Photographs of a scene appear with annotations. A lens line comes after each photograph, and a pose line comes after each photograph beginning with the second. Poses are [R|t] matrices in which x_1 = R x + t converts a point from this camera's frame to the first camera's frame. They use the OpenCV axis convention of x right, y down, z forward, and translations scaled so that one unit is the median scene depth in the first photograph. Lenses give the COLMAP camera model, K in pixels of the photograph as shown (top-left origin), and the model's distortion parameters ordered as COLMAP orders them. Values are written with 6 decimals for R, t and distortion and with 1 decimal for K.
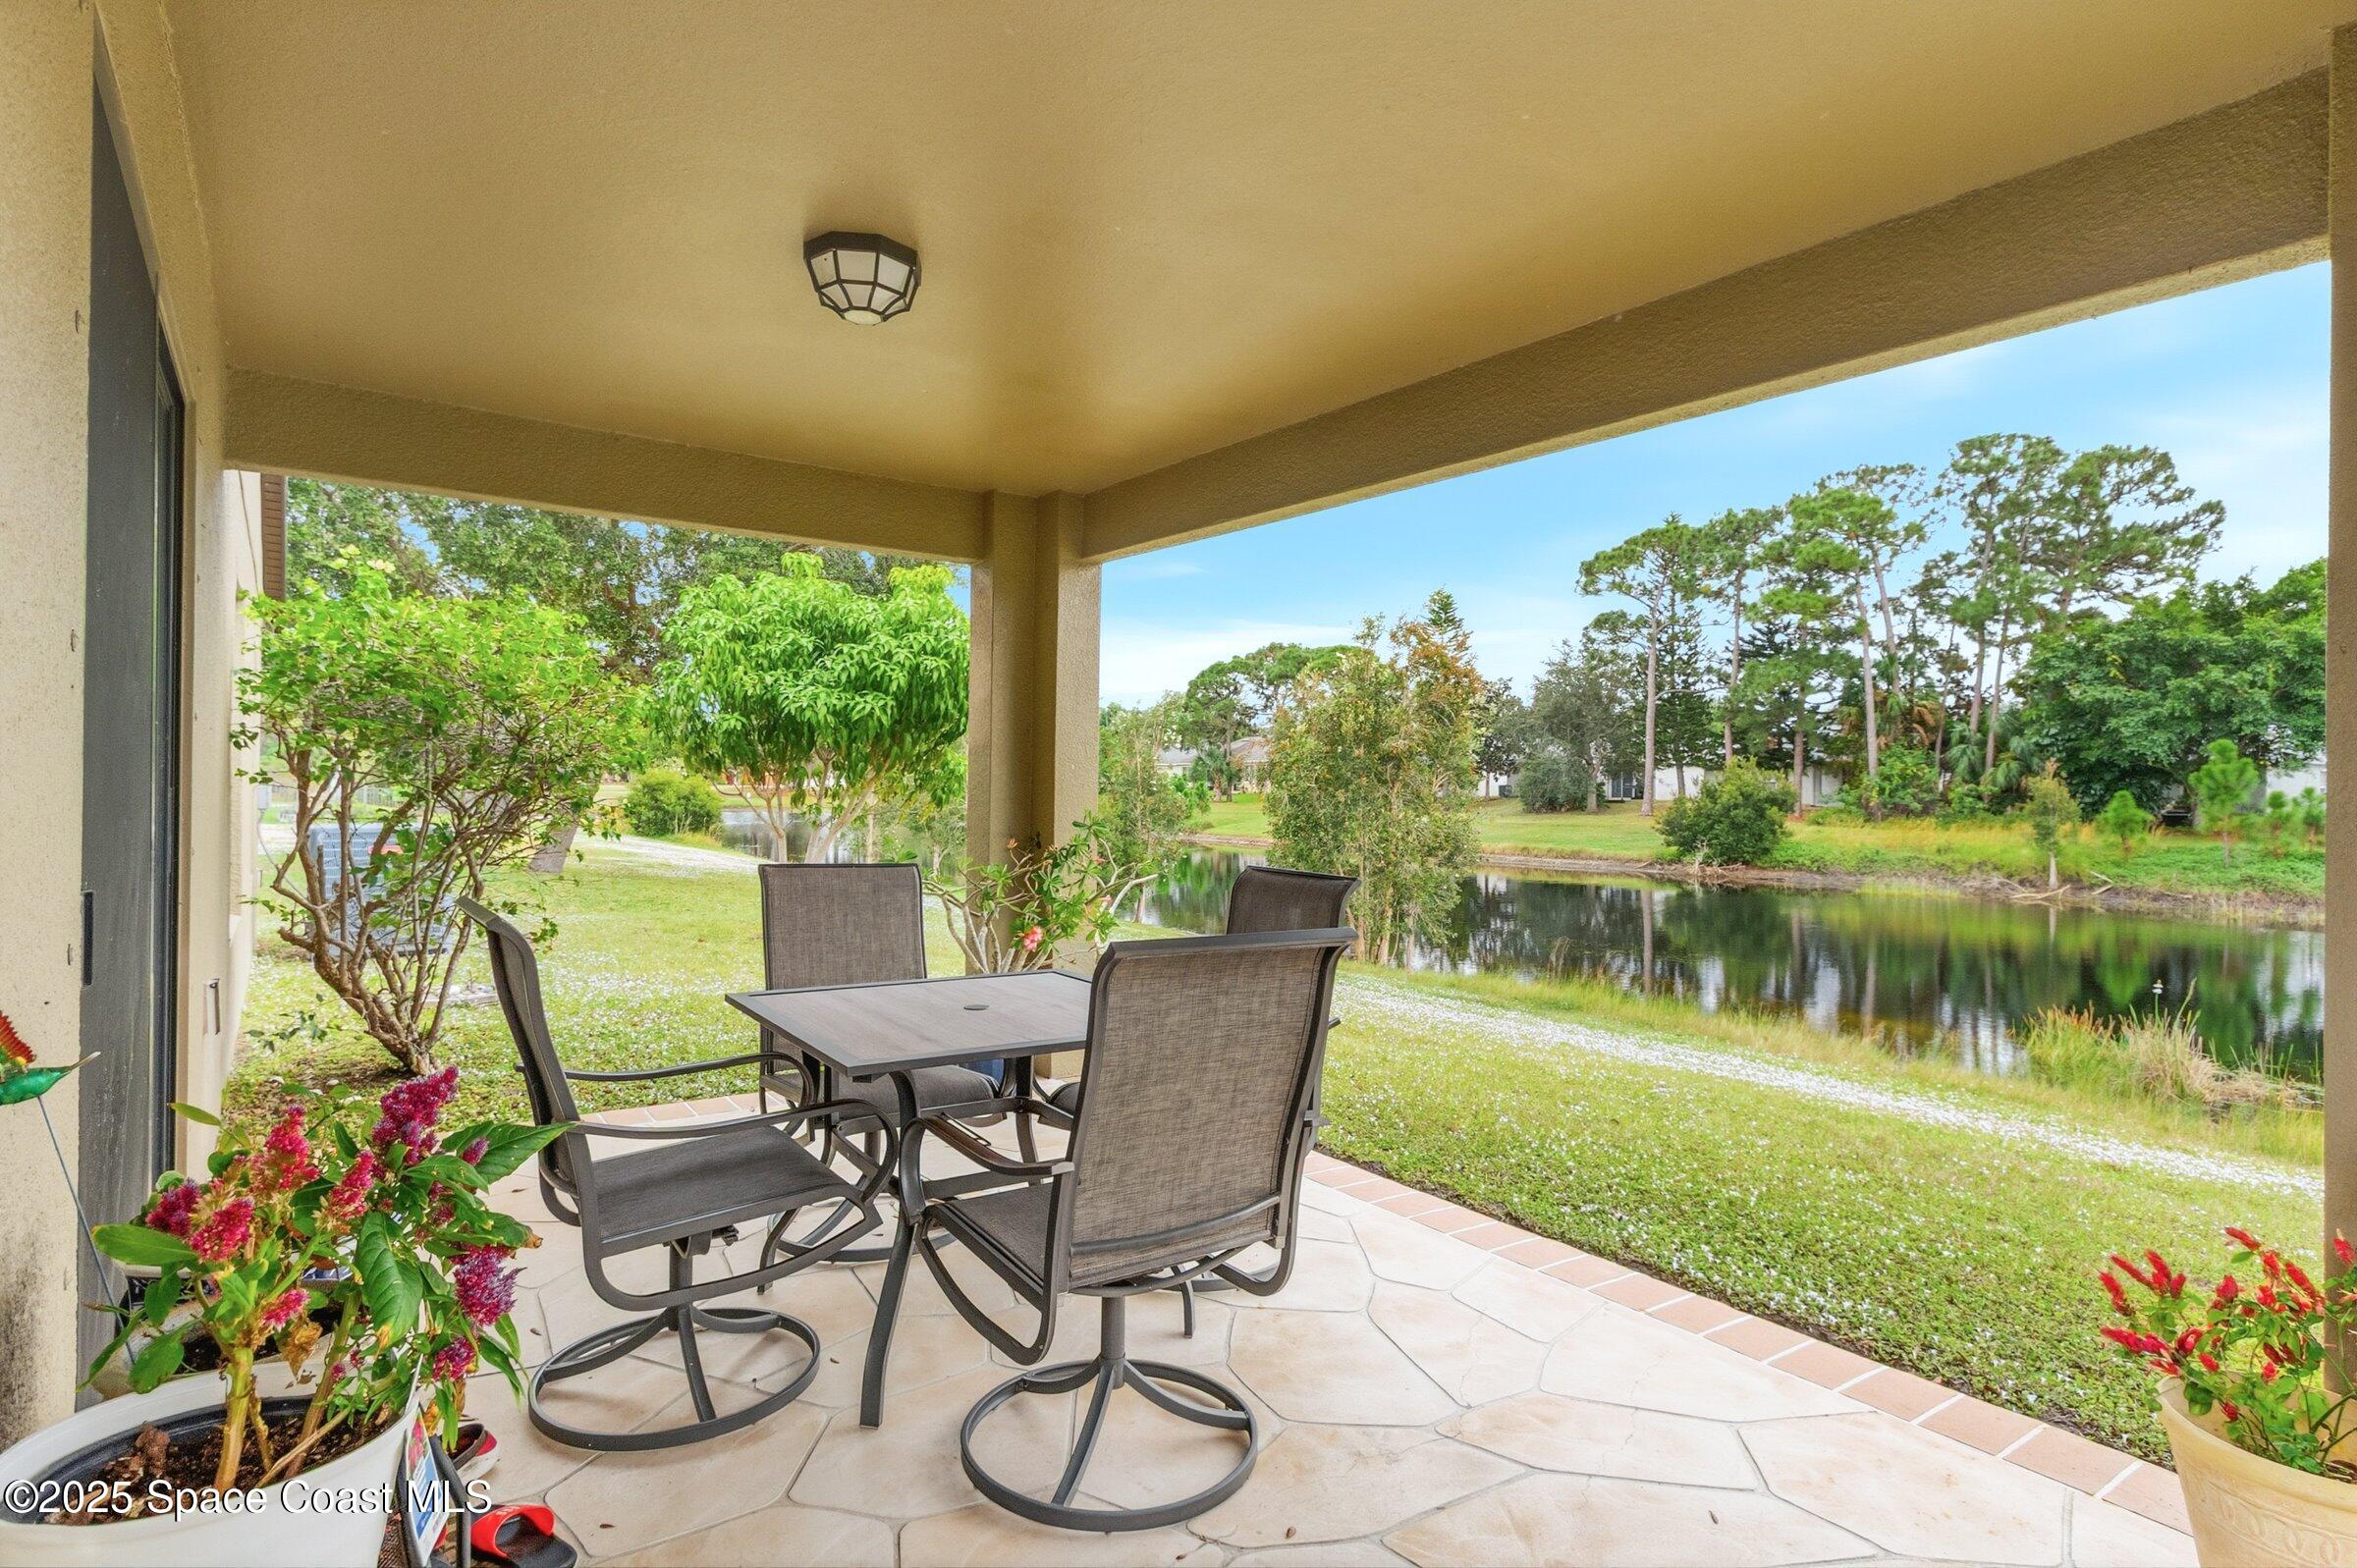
lens RADIAL K [[1232.9, 0, 1178.5], [0, 1232.9, 784.0], [0, 0, 1]] dist [-0.000294, -0.007883]
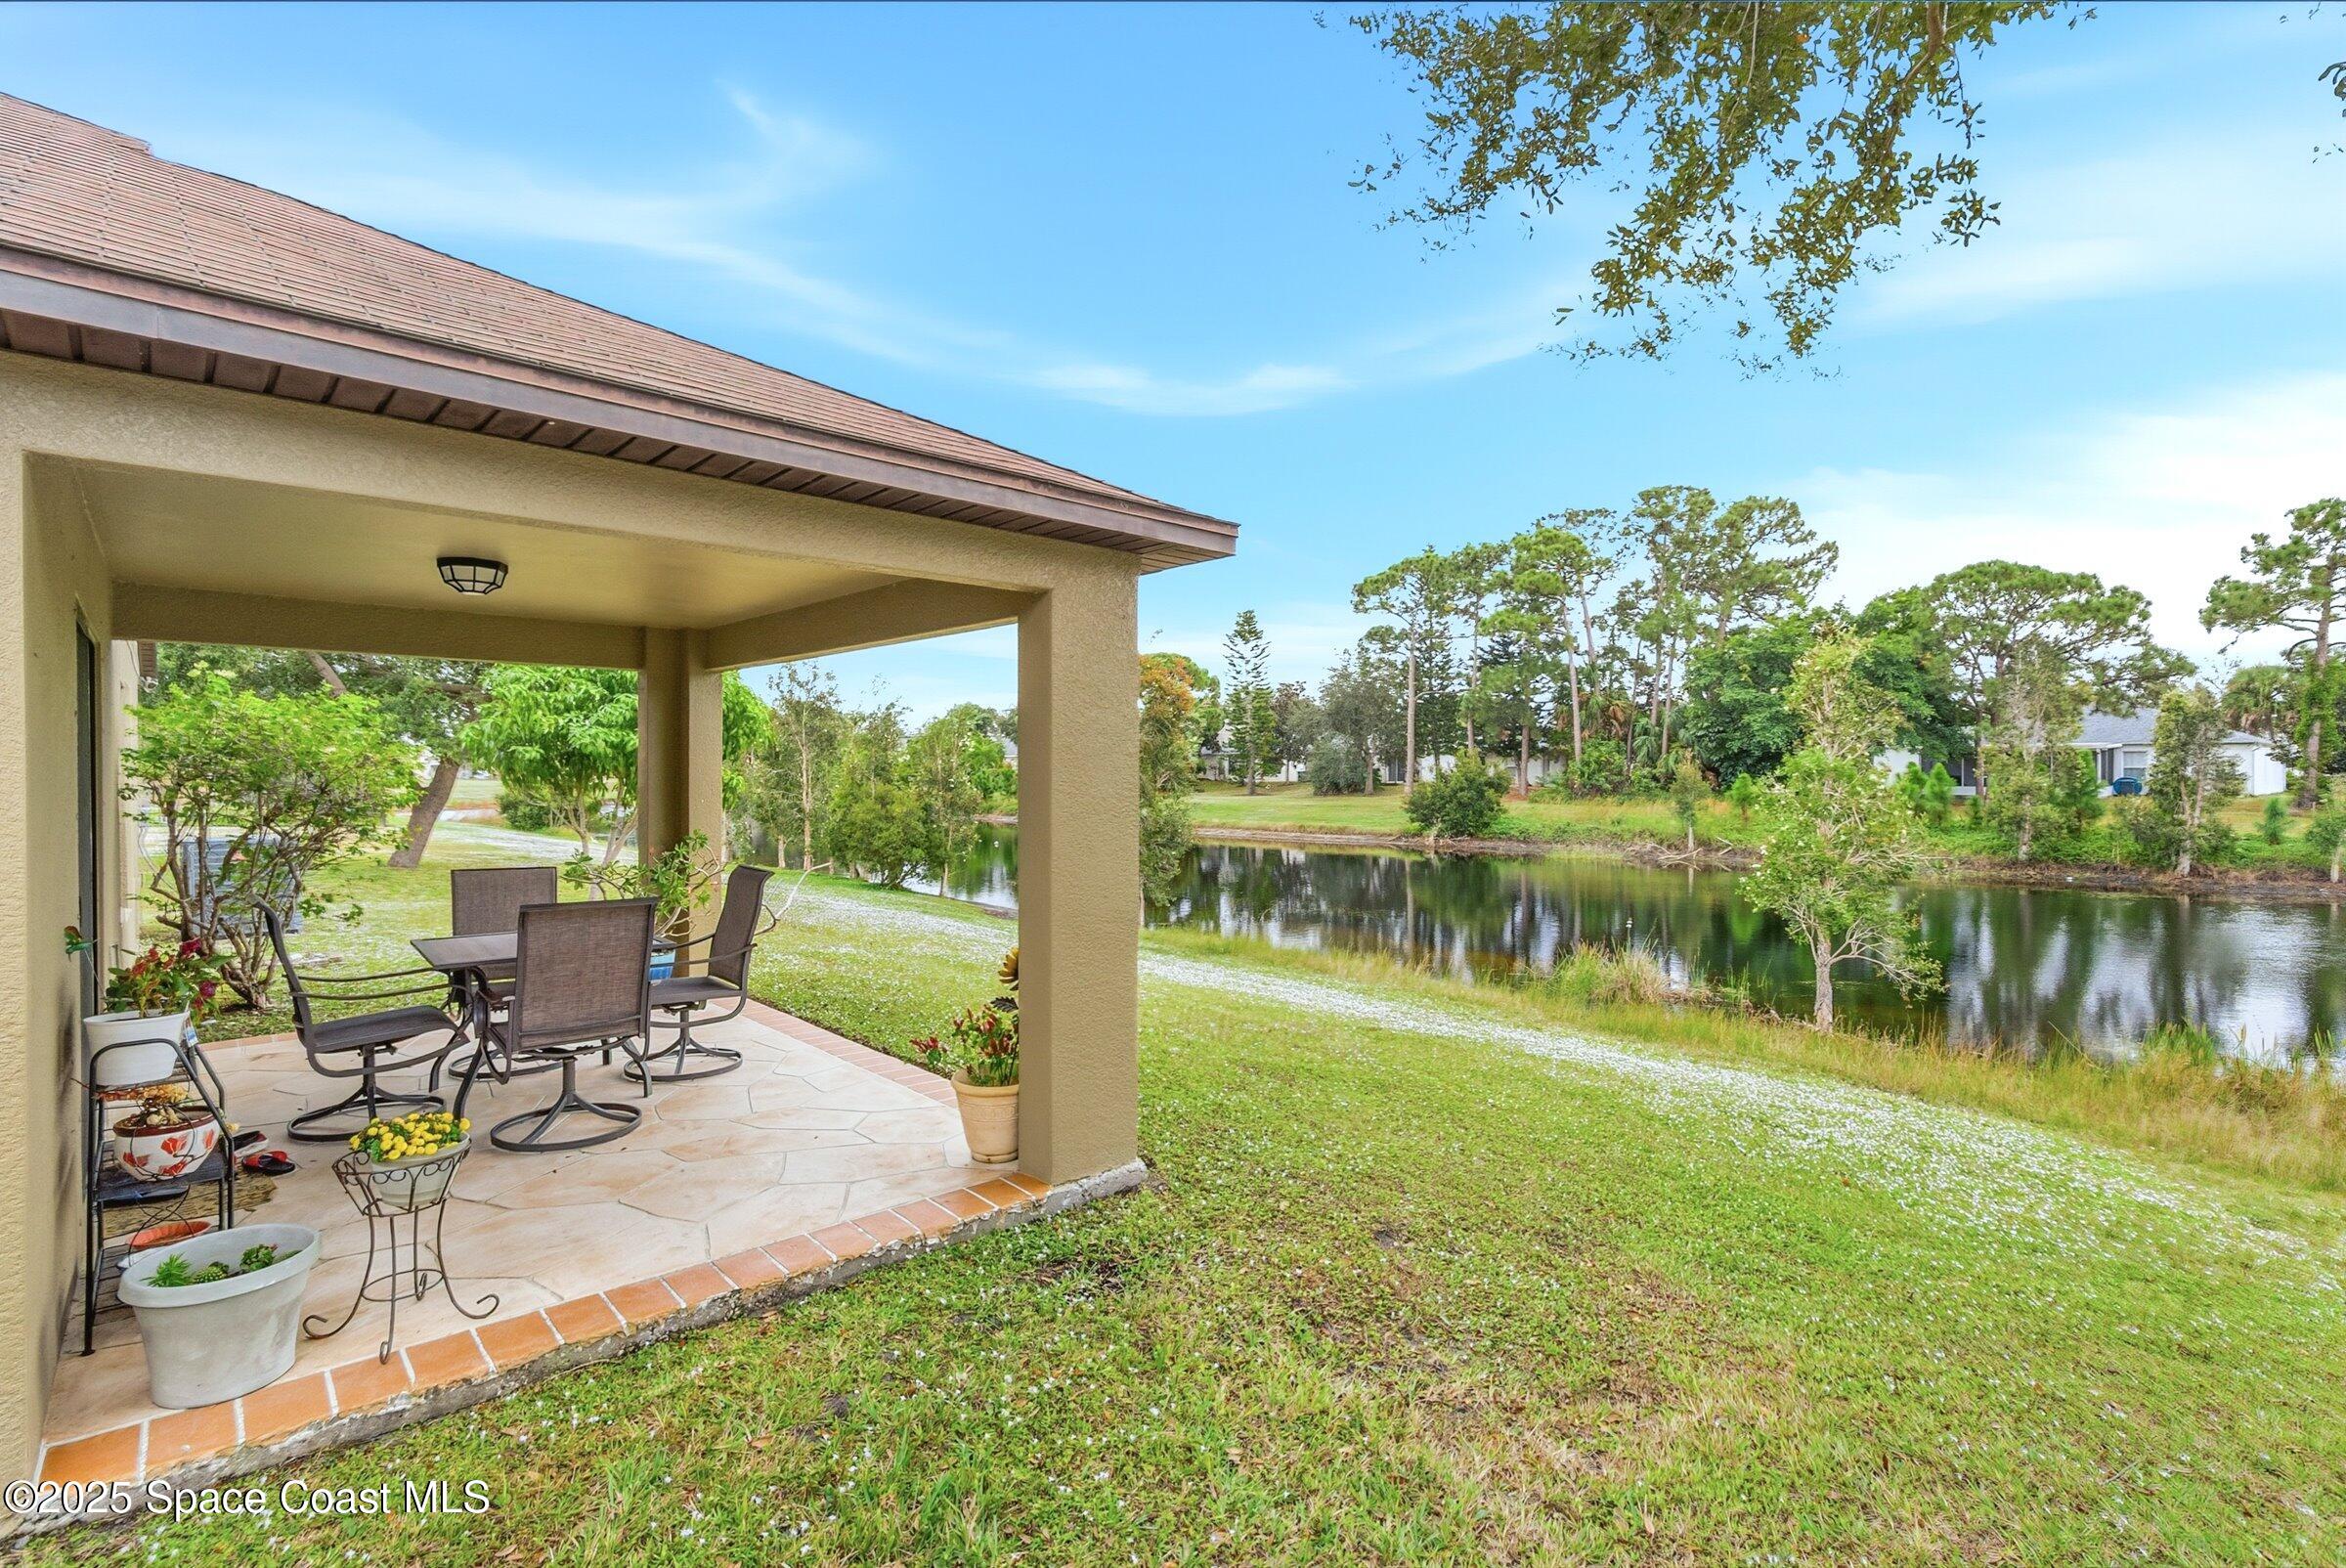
lens RADIAL K [[1103.3, 0, 1178.1], [0, 1103.3, 776.2], [0, 0, 1]] dist [-0.003647, -0.000299]
pose [[0.993138, -0.014243, 0.116078, 0.038204], [0.013607, 0.999888, 0.006263, -0.004753], [-0.116155, -0.004640, 0.993220, -0.051487]]
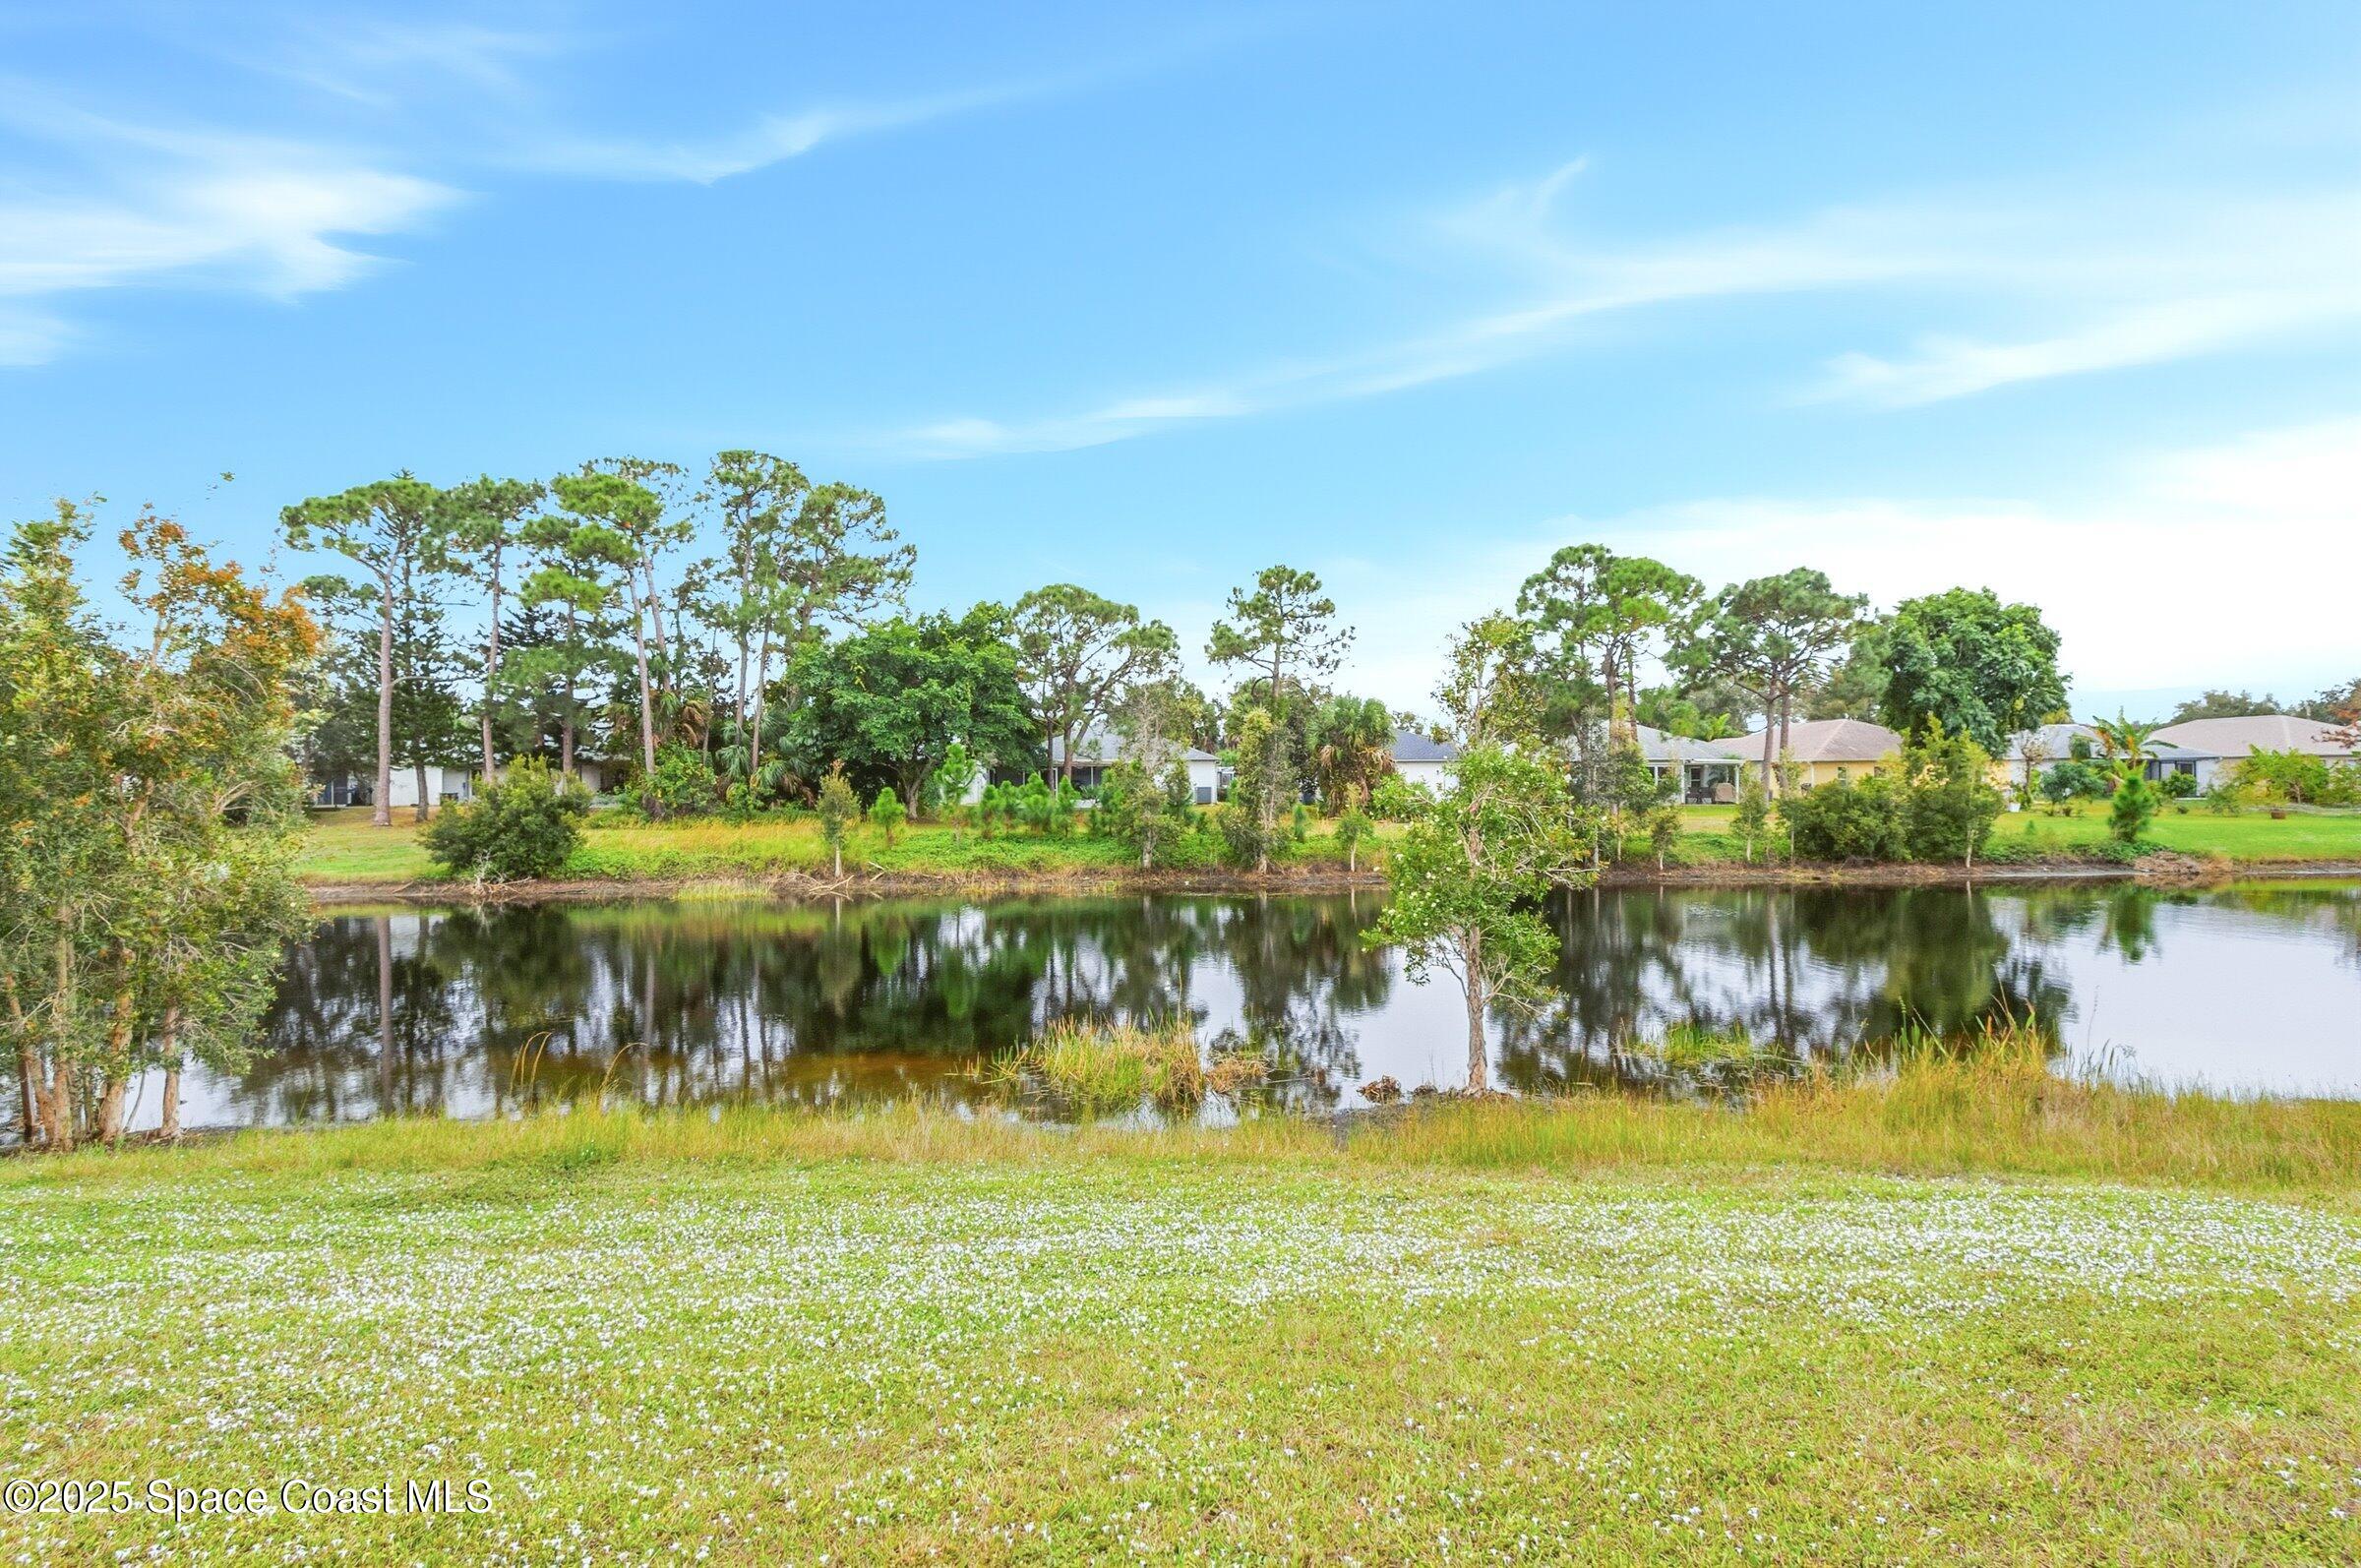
lens RADIAL K [[1219.2, 0, 1180.5], [0, 1219.2, 784.0], [0, 0, 1]] dist [0.002519, 0.000628]
pose [[0.553224, -0.016103, 0.832877, -0.009608], [0.014908, 0.999844, 0.009428, -0.002820], [-0.832899, 0.007200, 0.553378, 0.116033]]
